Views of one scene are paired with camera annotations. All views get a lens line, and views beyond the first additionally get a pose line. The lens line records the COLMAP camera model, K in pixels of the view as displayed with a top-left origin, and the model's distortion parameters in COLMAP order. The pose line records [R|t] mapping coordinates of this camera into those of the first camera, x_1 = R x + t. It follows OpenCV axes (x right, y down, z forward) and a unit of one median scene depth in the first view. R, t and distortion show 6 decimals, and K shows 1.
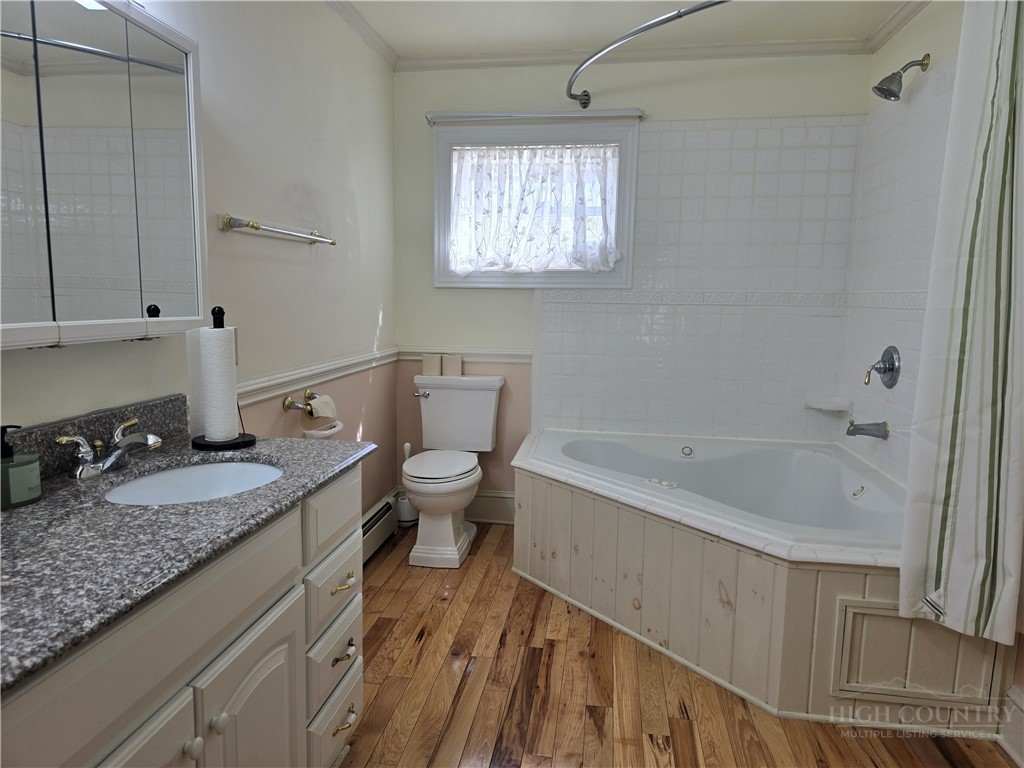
lens RADIAL K [[681.4, 0, 508.9], [0, 681.4, 387.7], [0, 0, 1]] dist [0.090723, -0.087251]
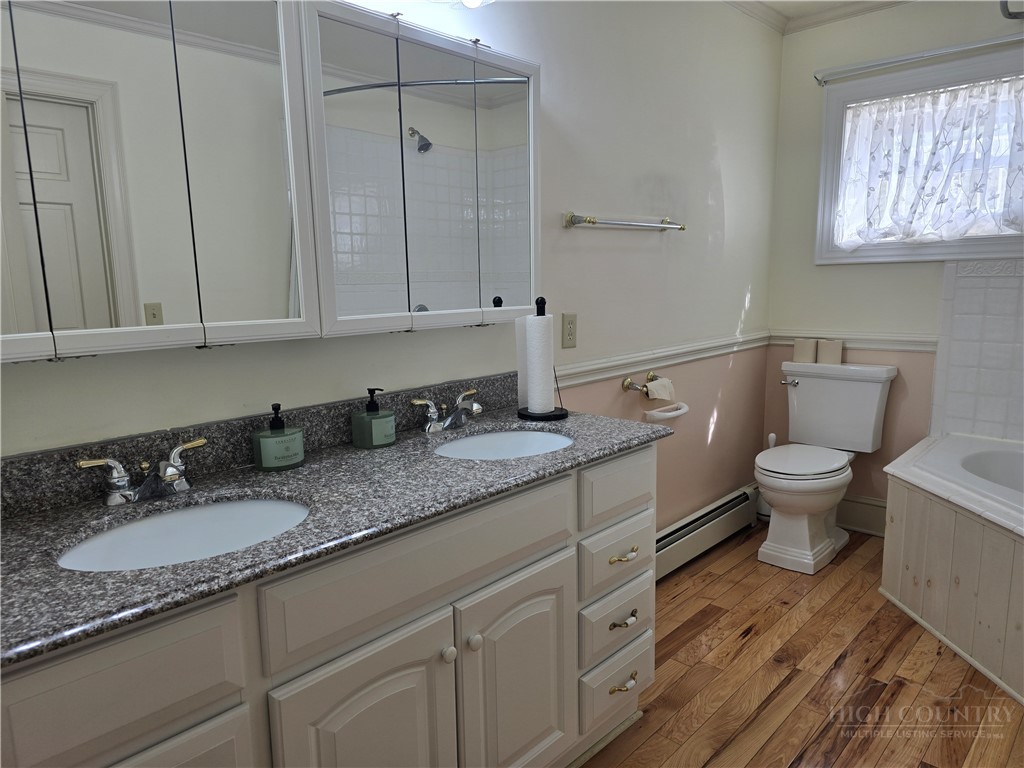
lens RADIAL K [[681.4, 0, 508.9], [0, 681.4, 387.7], [0, 0, 1]] dist [0.090723, -0.087251]
pose [[0.826675, 0.057038, -0.559781, 0.125175], [-0.042382, 0.998335, 0.039134, -0.005413], [0.561081, -0.008626, 0.827716, 0.017358]]
